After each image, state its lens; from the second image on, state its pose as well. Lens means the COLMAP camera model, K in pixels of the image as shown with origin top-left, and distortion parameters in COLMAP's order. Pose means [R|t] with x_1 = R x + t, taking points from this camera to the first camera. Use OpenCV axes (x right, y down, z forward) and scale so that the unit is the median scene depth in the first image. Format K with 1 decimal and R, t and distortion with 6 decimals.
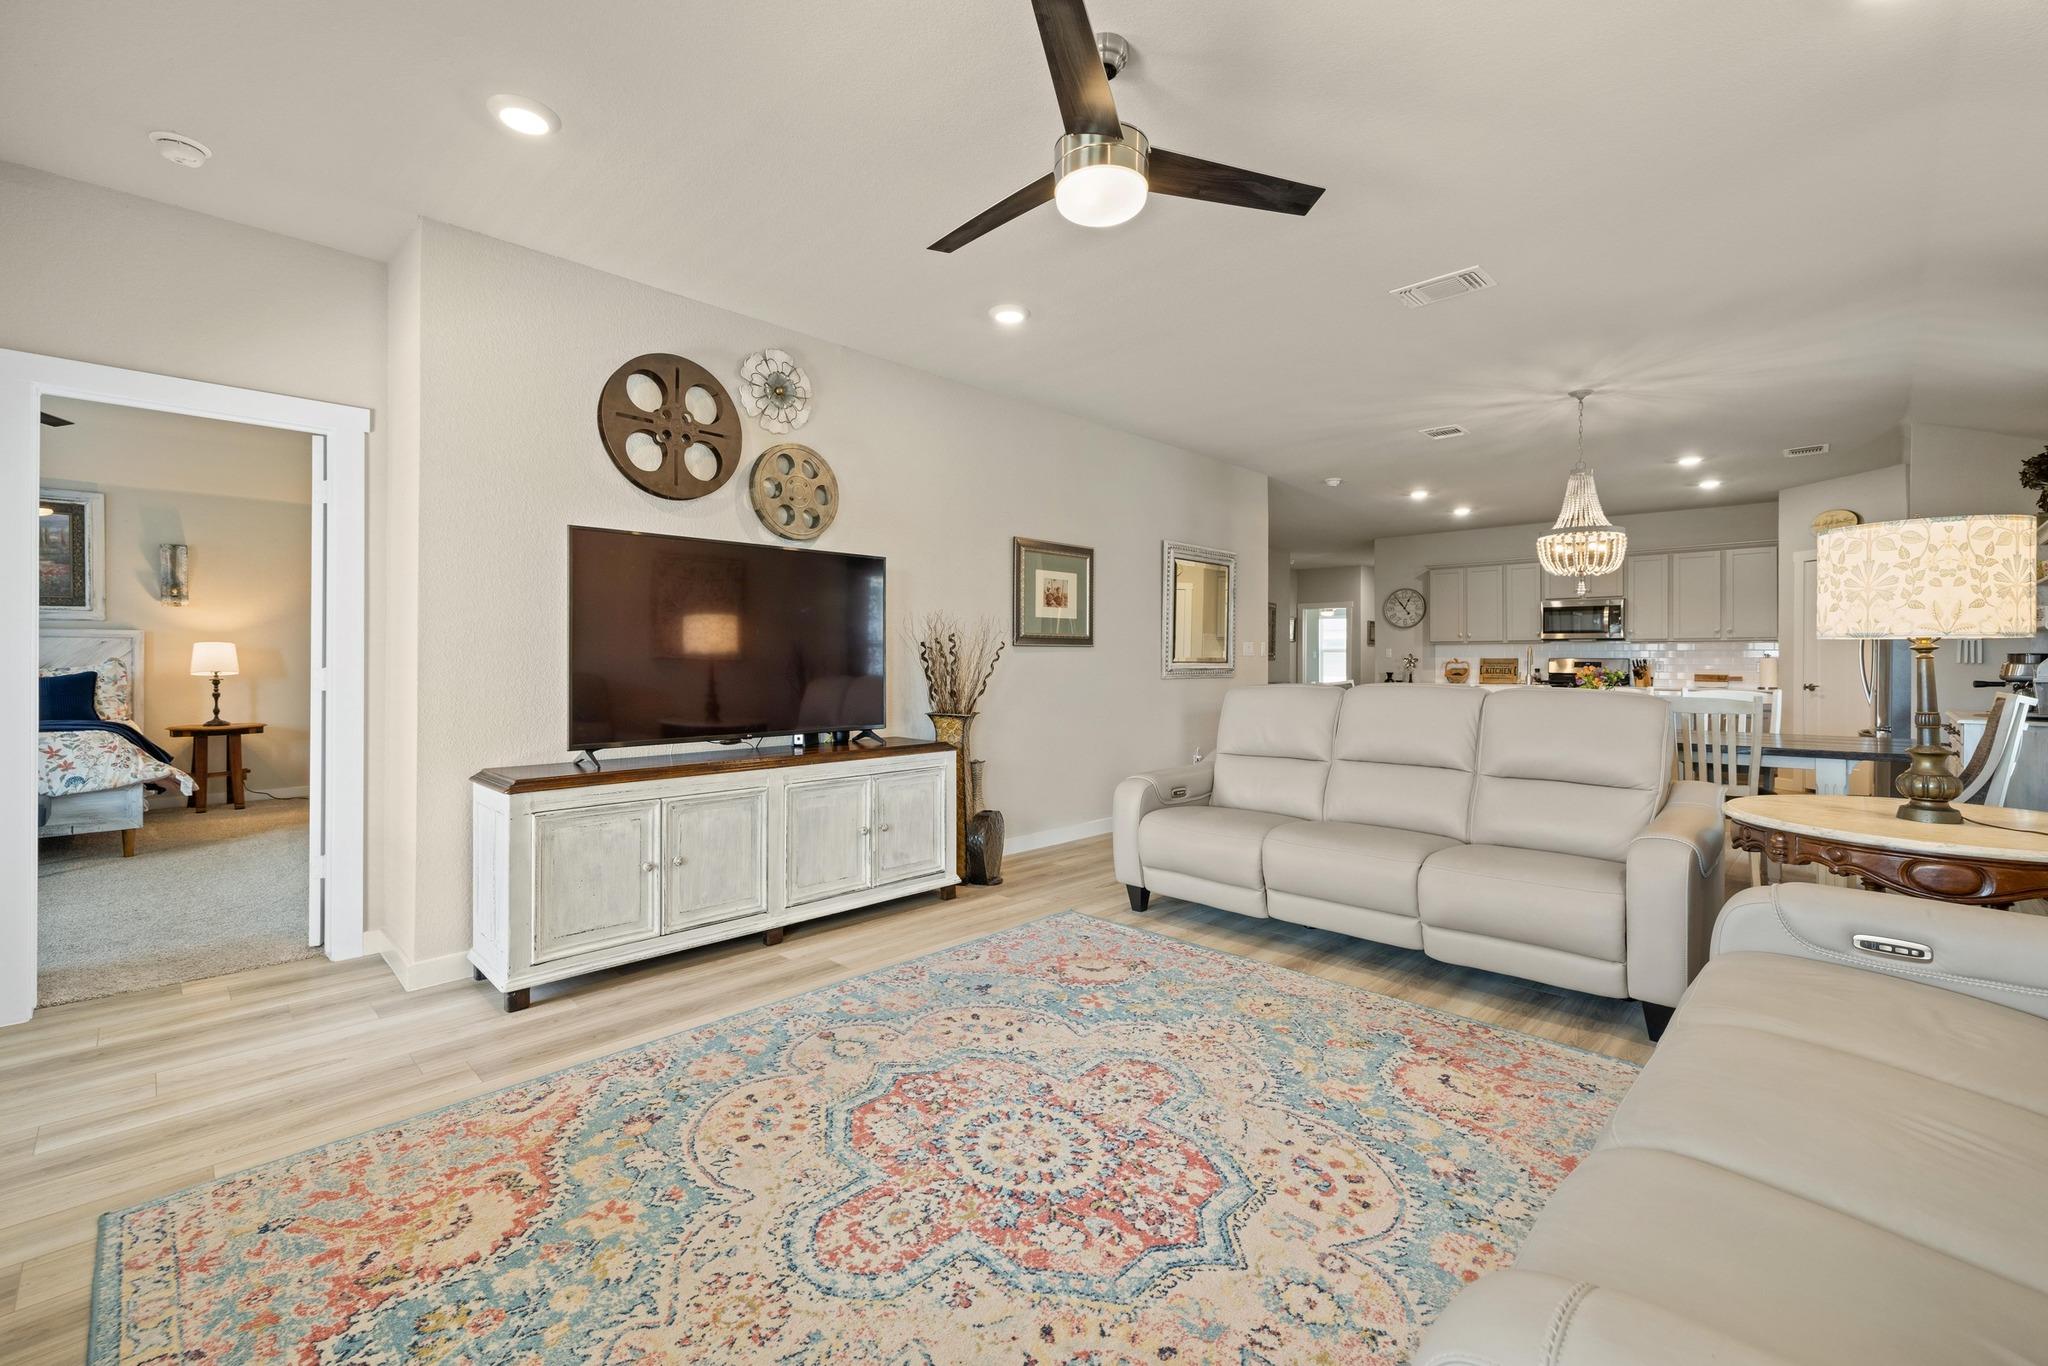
lens RADIAL K [[861.1, 0, 1028.0], [0, 861.1, 663.0], [0, 0, 1]] dist [0.002944, -0.001271]
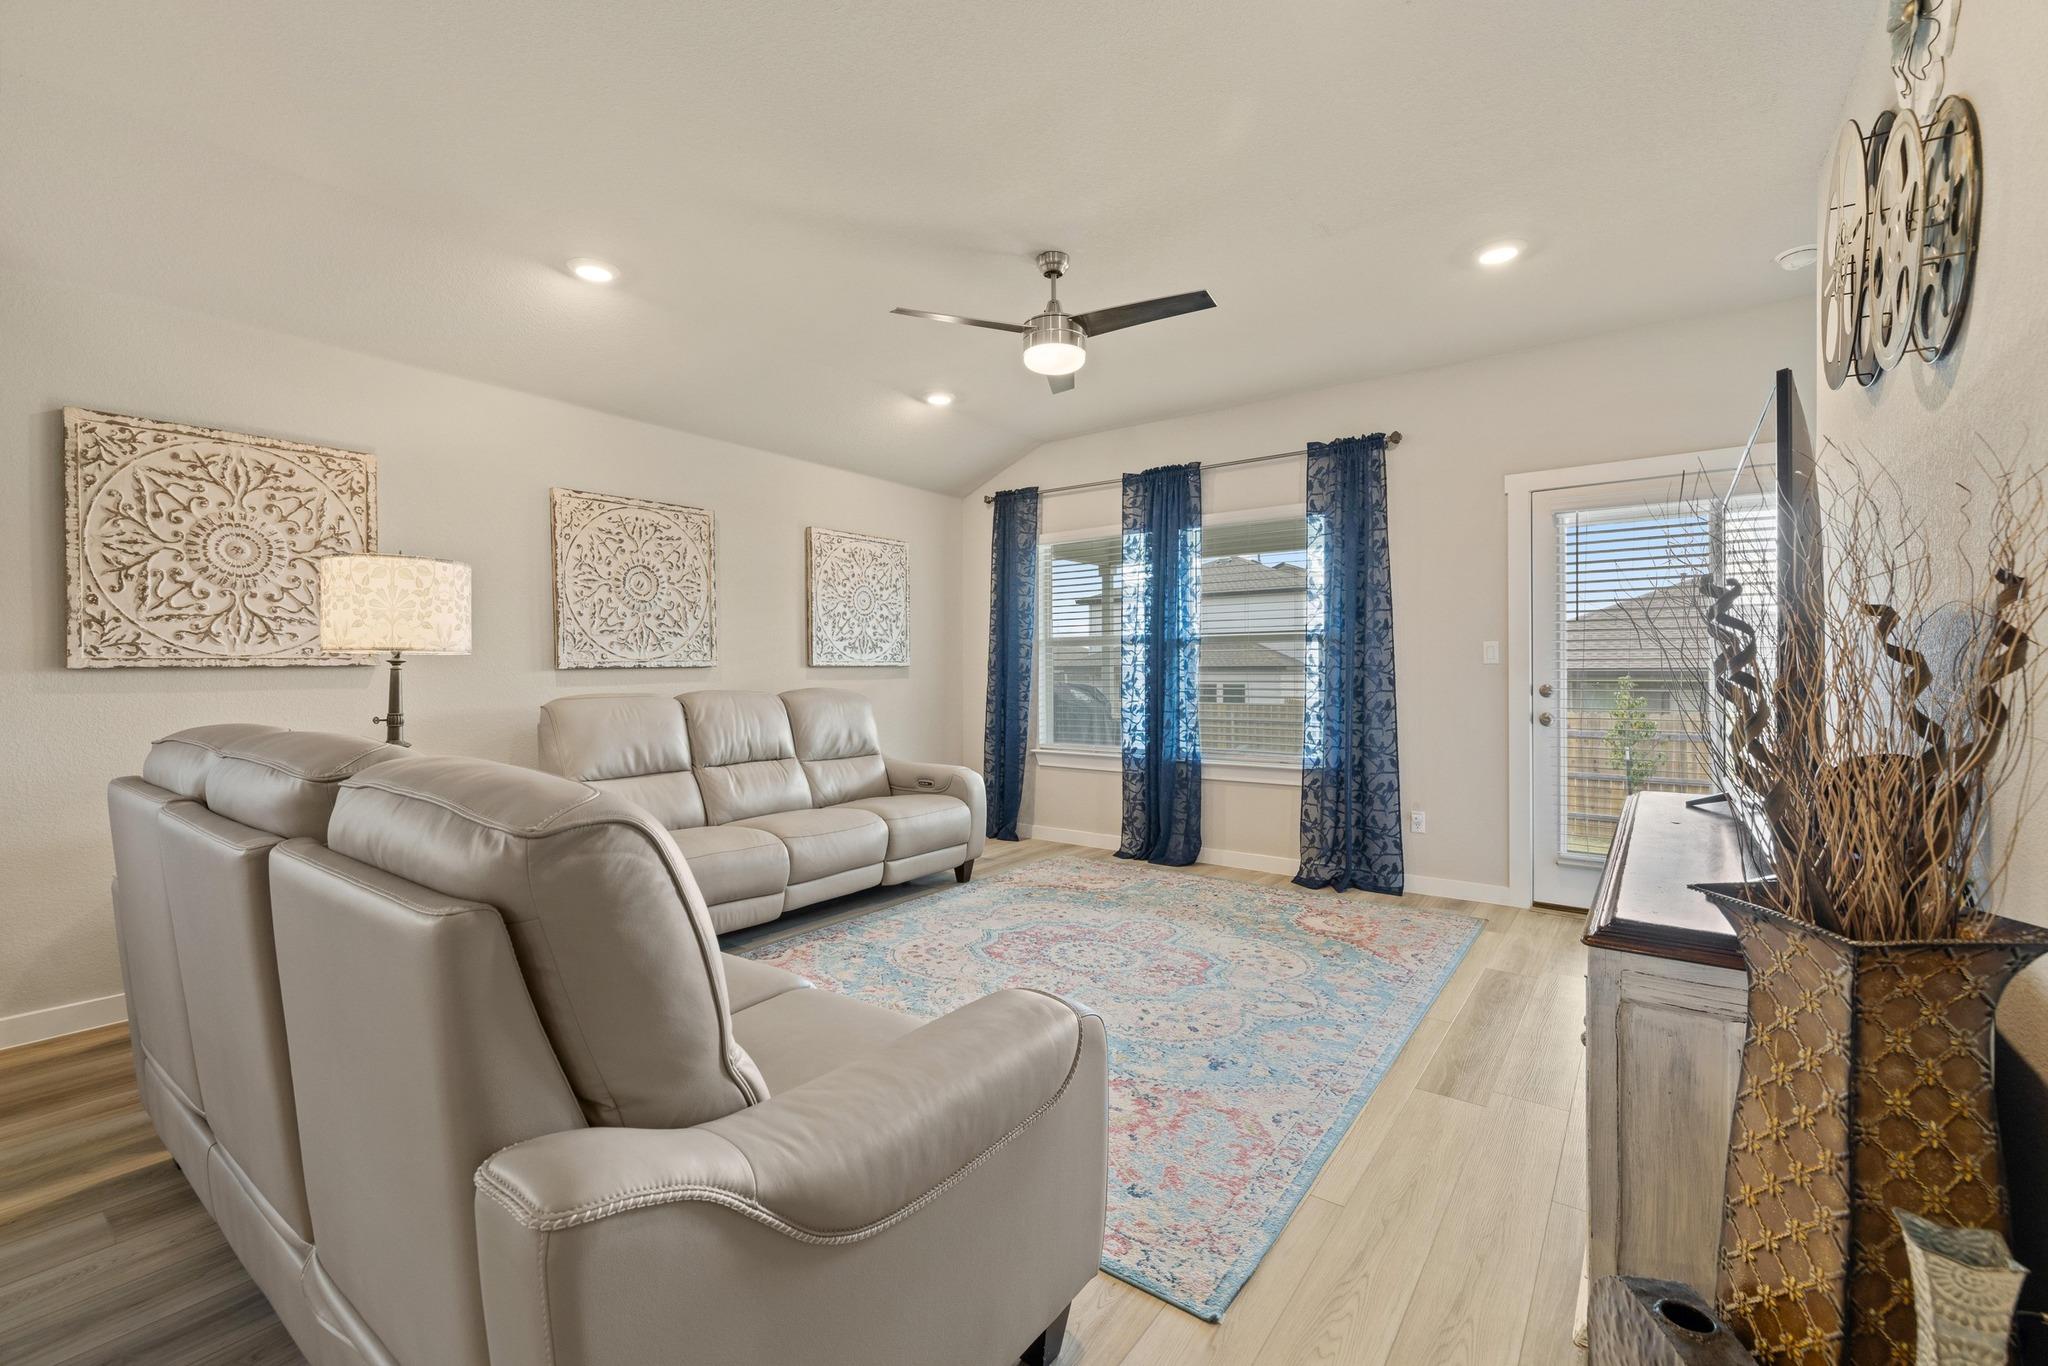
lens RADIAL K [[861.1, 0, 1015.8], [0, 861.1, 674.0], [0, 0, 1]] dist [0.002944, -0.001271]
pose [[-0.992268, -0.000621, -0.124114, 0.284651], [-0.001706, 0.999961, 0.008634, -0.010337], [0.124104, 0.008779, -0.992230, 2.086266]]
